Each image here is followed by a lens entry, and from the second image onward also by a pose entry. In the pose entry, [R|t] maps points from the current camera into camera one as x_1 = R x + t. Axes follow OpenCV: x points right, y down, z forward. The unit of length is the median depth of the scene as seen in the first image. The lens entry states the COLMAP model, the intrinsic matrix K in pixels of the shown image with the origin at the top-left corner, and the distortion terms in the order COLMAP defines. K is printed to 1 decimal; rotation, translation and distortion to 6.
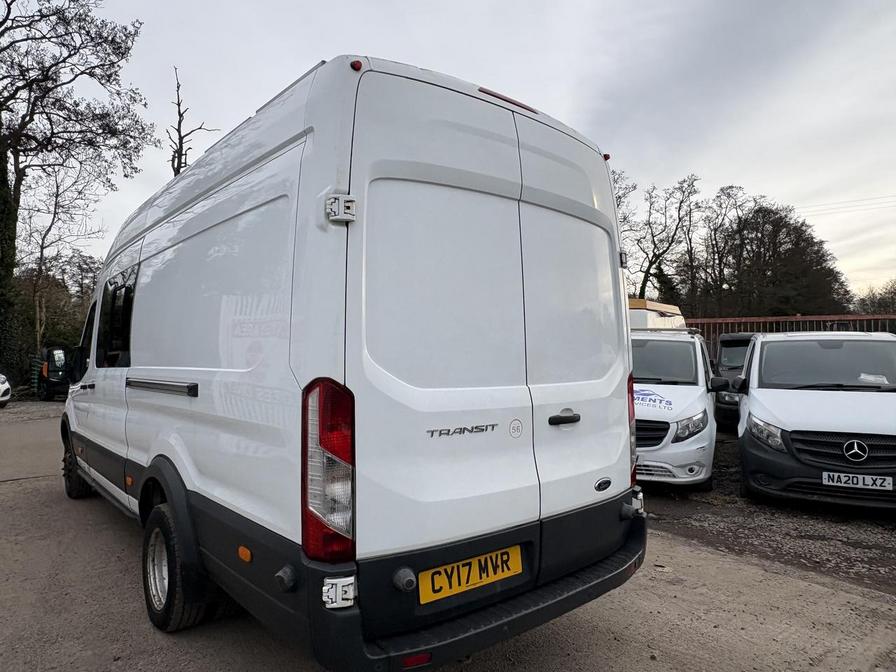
lens RADIAL K [[586.0, 0, 448.5], [0, 586.0, 329.5], [0, 0, 1]] dist [0.002942, 0.000446]
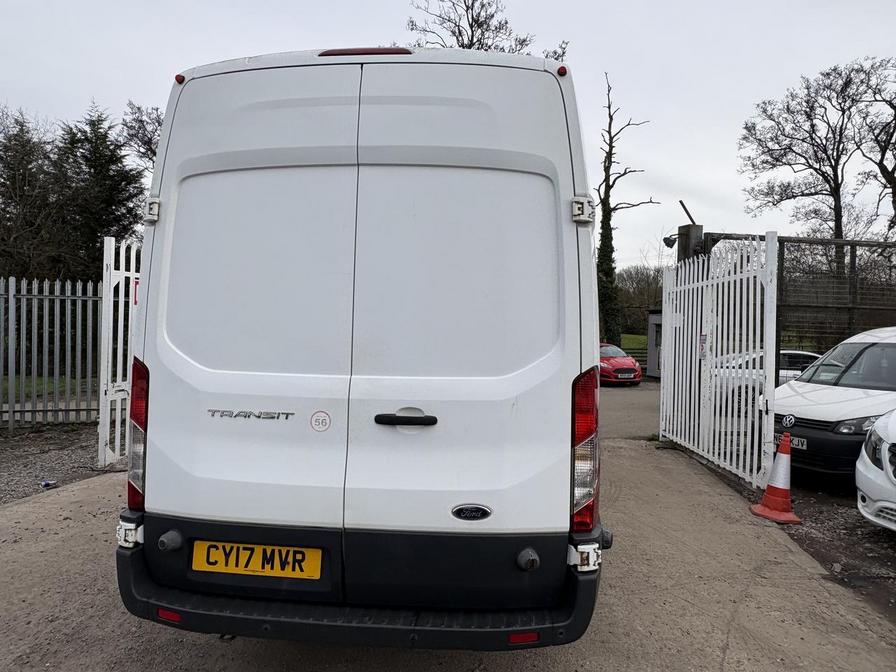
lens RADIAL K [[587.7, 0, 448.0], [0, 587.7, 336.0], [0, 0, 1]] dist [-0.001500, 0.000367]
pose [[0.702926, 0.006481, -0.711233, 0.935378], [0.010478, 0.999756, 0.019466, 0.022436], [0.711185, -0.021135, 0.702687, 0.524963]]
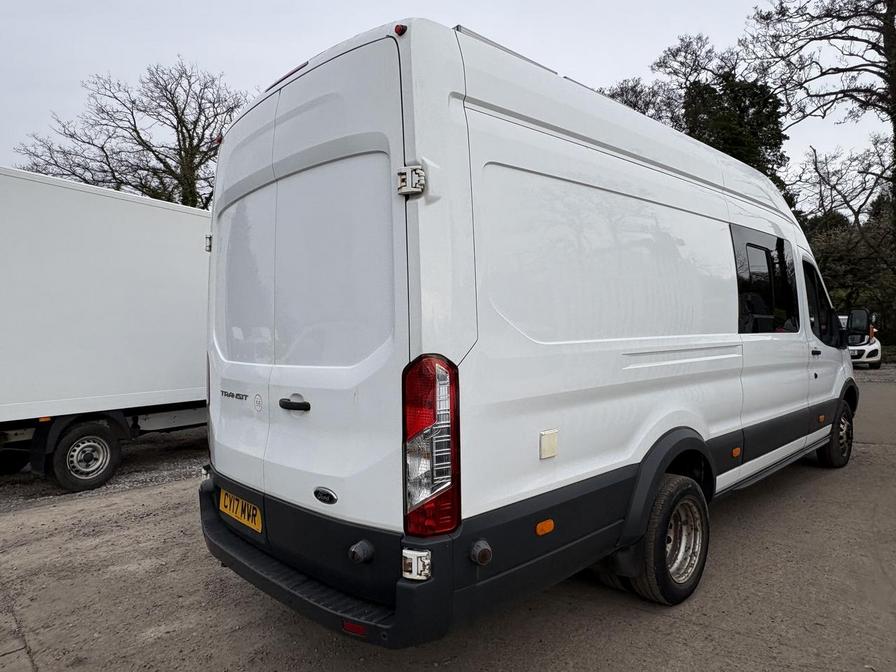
lens RADIAL K [[587.7, 0, 448.0], [0, 587.7, 336.0], [0, 0, 1]] dist [-0.001500, 0.000367]
pose [[0.063404, 0.016056, -0.997859, 1.272135], [0.074357, 0.997015, 0.020767, 0.050982], [0.995214, -0.075515, 0.062021, 1.344506]]
